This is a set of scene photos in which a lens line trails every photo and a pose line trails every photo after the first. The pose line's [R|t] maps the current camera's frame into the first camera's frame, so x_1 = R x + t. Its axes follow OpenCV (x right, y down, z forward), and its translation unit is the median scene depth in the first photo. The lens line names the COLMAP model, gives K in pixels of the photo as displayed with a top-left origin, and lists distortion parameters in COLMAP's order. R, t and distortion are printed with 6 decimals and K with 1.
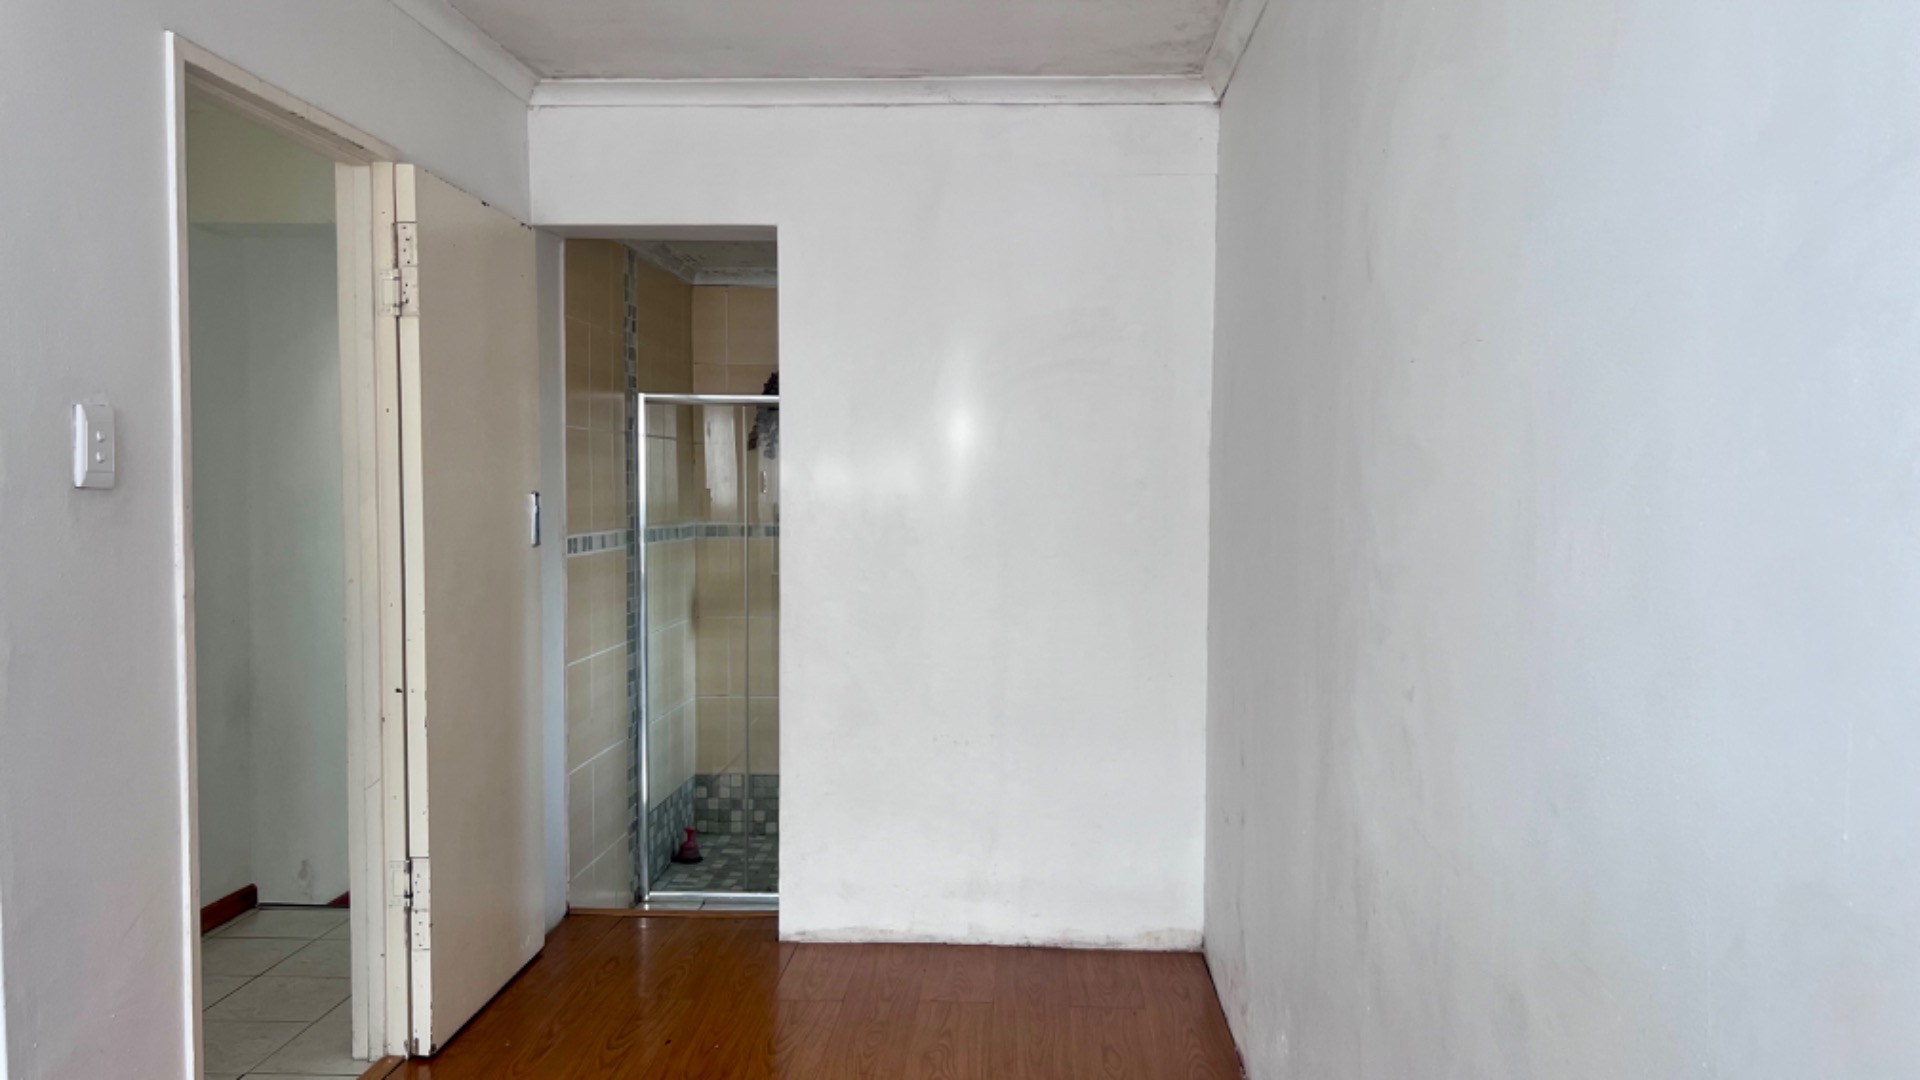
lens RADIAL K [[1456.1, 0, 960.0], [0, 1456.1, 540.0], [0, 0, 1]] dist [0.062698, -0.072410]
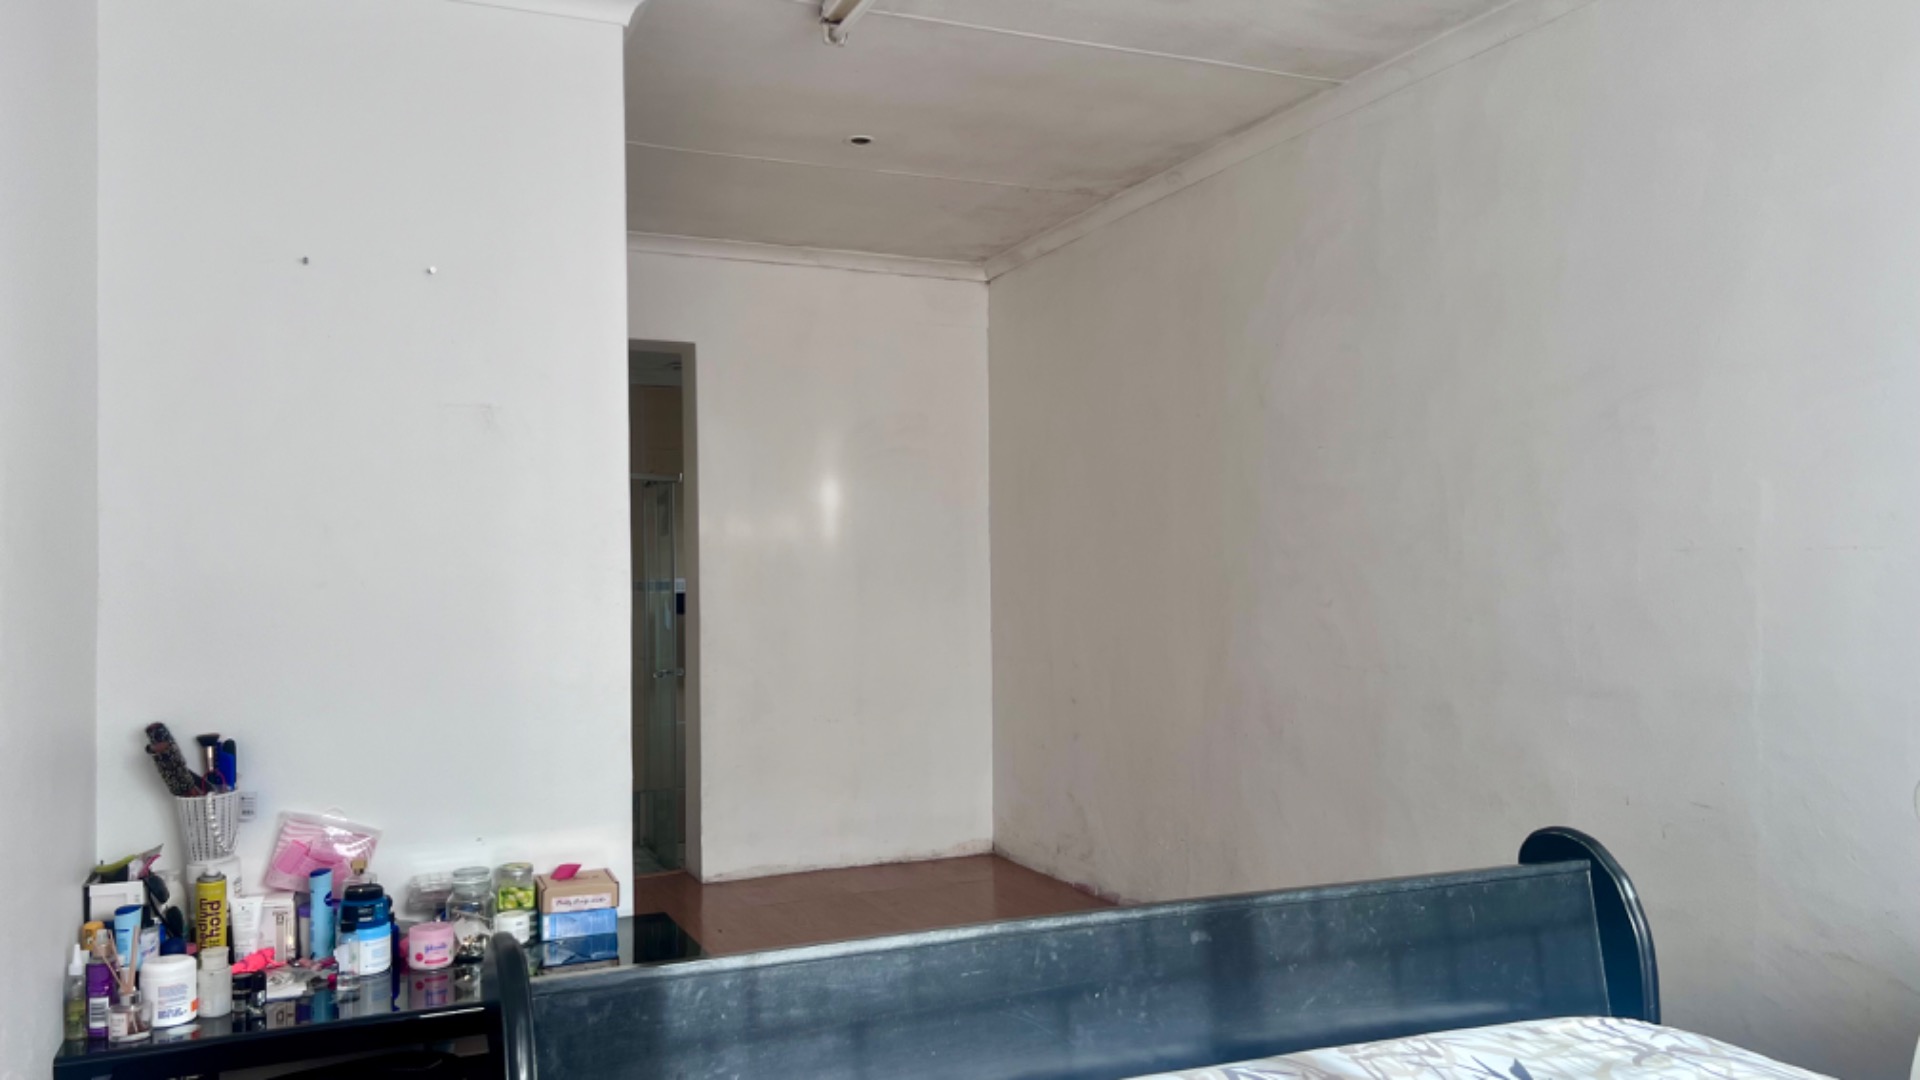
lens RADIAL K [[1456.1, 0, 960.0], [0, 1456.1, 540.0], [0, 0, 1]] dist [0.062698, -0.072410]
pose [[0.883577, -0.004769, 0.468262, -0.546501], [0.037952, 0.997388, -0.061456, 0.058568], [-0.466746, 0.072072, 0.881450, -0.291642]]
